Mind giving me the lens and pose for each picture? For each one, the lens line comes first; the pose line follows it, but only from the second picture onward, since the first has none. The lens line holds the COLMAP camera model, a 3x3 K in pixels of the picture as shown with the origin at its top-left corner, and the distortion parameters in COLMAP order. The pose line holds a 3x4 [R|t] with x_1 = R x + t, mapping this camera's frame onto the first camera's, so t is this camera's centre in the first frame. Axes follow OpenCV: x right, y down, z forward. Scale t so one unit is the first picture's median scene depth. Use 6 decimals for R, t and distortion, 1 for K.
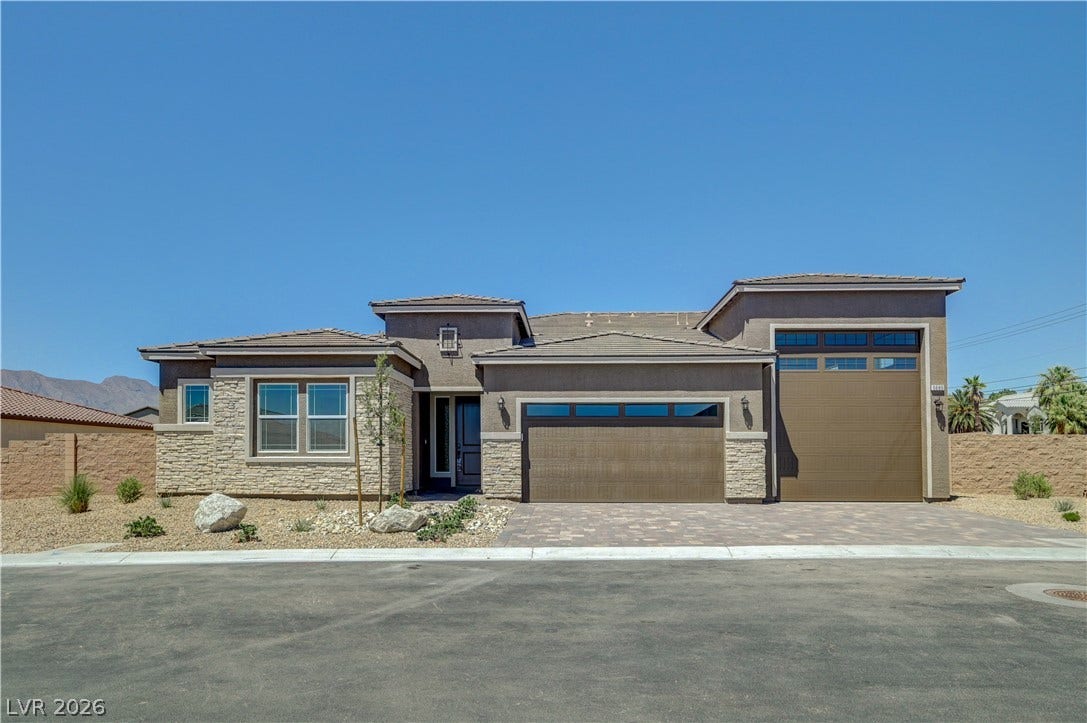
lens RADIAL K [[678.3, 0, 541.1], [0, 678.3, 388.9], [0, 0, 1]] dist [0.000602, 0.000474]
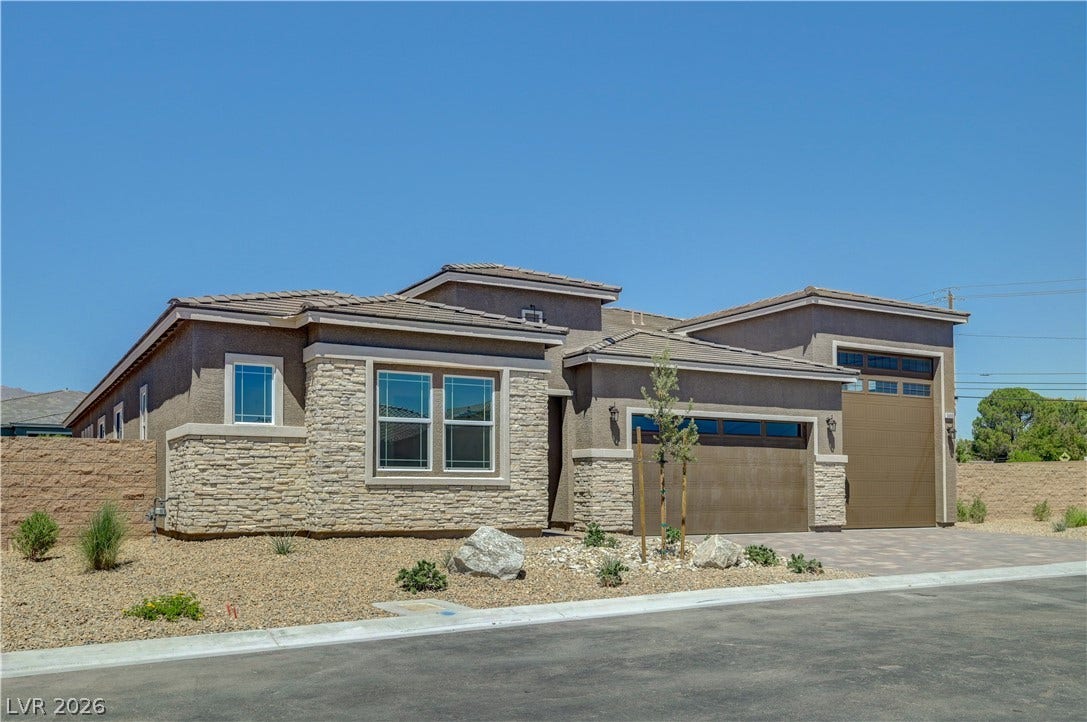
lens RADIAL K [[953.5, 0, 543.5], [0, 953.5, 361.0], [0, 0, 1]] dist [0.011713, 0.005639]
pose [[0.853811, 0.070846, 0.515740, -0.726428], [-0.054777, 0.997423, -0.046330, 0.017244], [-0.517694, 0.011306, 0.855491, 0.077461]]
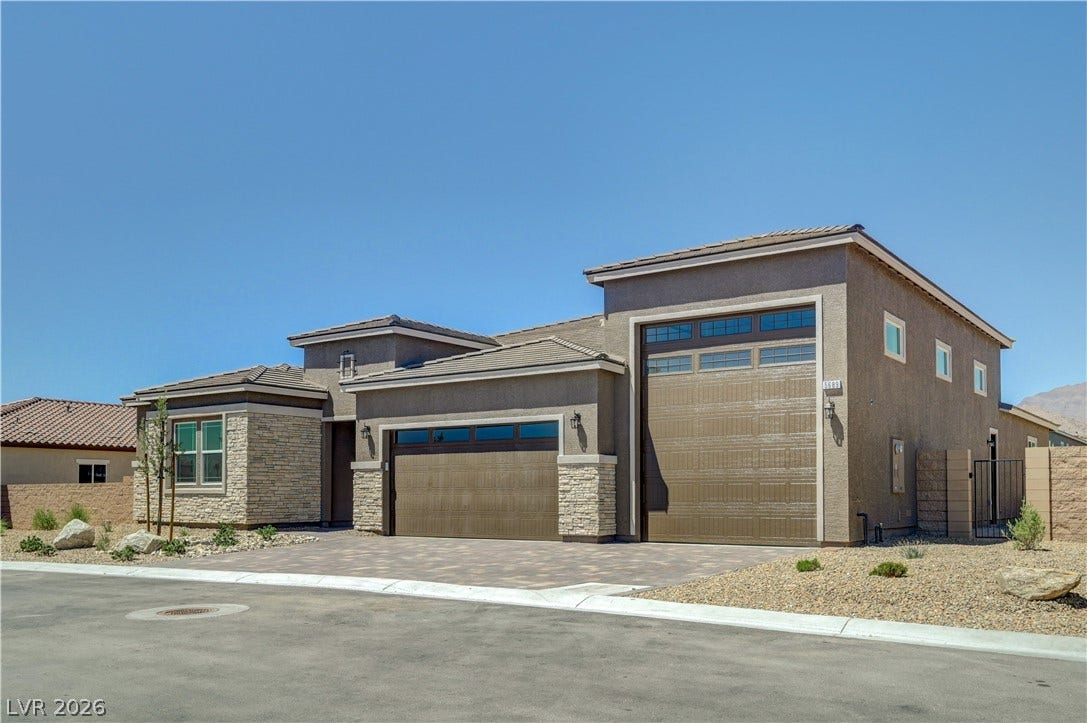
lens RADIAL K [[953.5, 0, 543.5], [0, 953.5, 361.5], [0, 0, 1]] dist [0.011713, 0.005639]
pose [[0.833294, -0.078544, -0.547222, 0.910795], [0.060599, 0.996868, -0.050805, 0.006755], [0.549499, 0.009175, 0.835444, 0.008895]]
